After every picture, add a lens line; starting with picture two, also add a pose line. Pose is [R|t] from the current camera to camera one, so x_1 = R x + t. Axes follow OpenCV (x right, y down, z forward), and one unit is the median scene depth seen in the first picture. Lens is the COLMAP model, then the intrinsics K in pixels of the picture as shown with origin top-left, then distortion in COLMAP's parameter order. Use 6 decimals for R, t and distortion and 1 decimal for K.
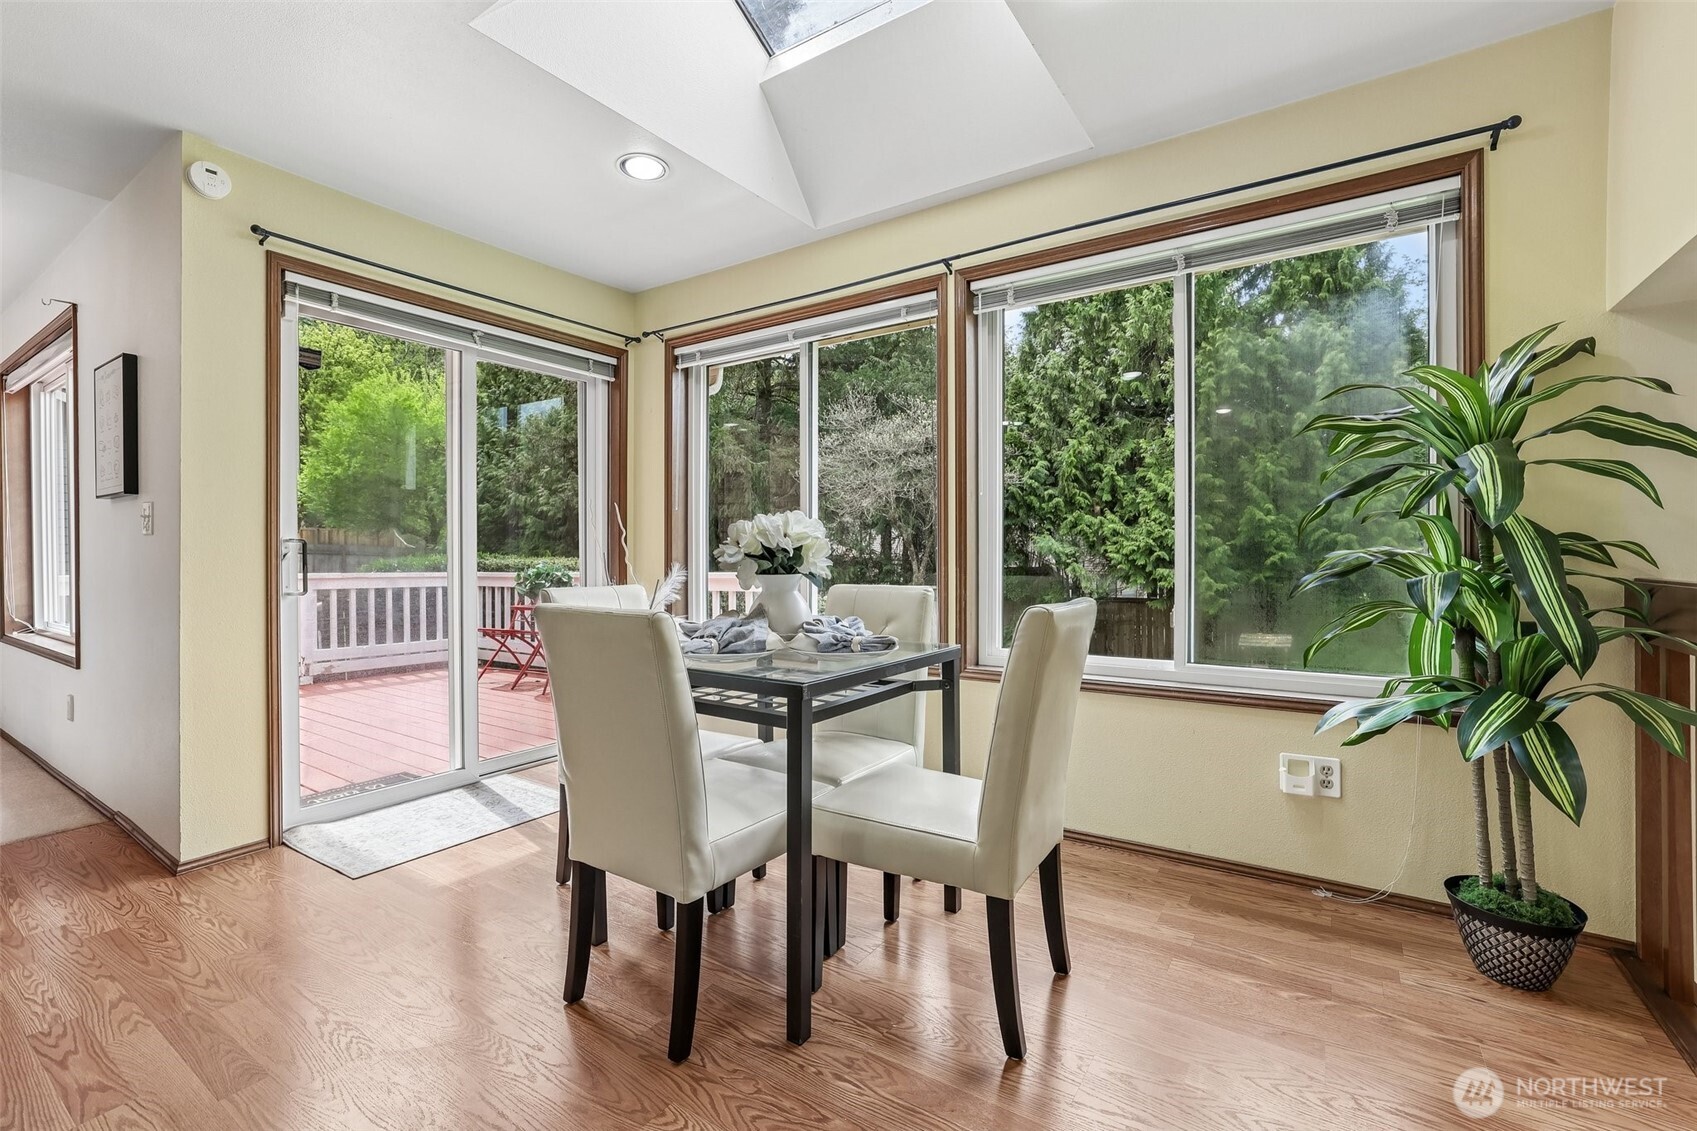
lens RADIAL K [[744.0, 0, 848.5], [0, 744.0, 565.5], [0, 0, 1]] dist [-0.001414, -0.000020]
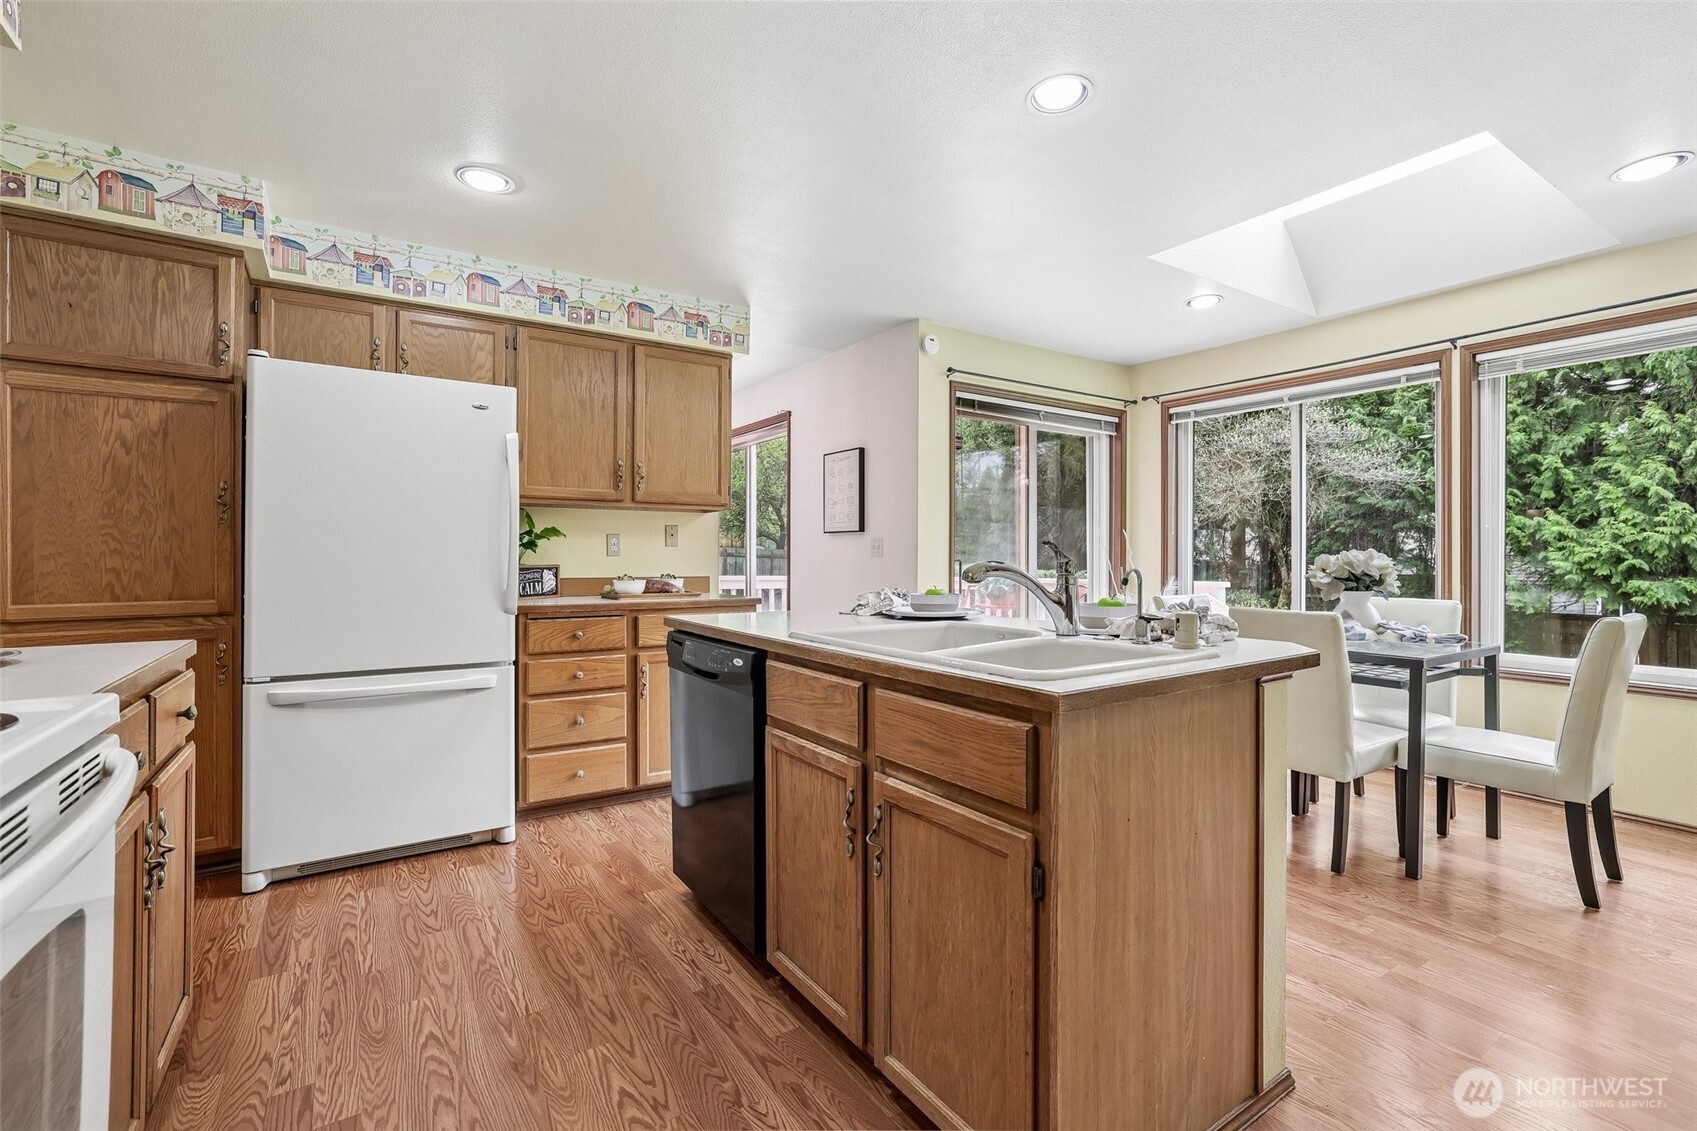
lens RADIAL K [[789.2, 0, 857.2], [0, 789.2, 557.5], [0, 0, 1]] dist [-0.004107, 0.022536]
pose [[0.935998, 0.005618, -0.351962, -0.131045], [-0.009444, 0.999914, -0.009153, -0.008584], [0.351880, 0.011891, 0.935970, -0.235395]]
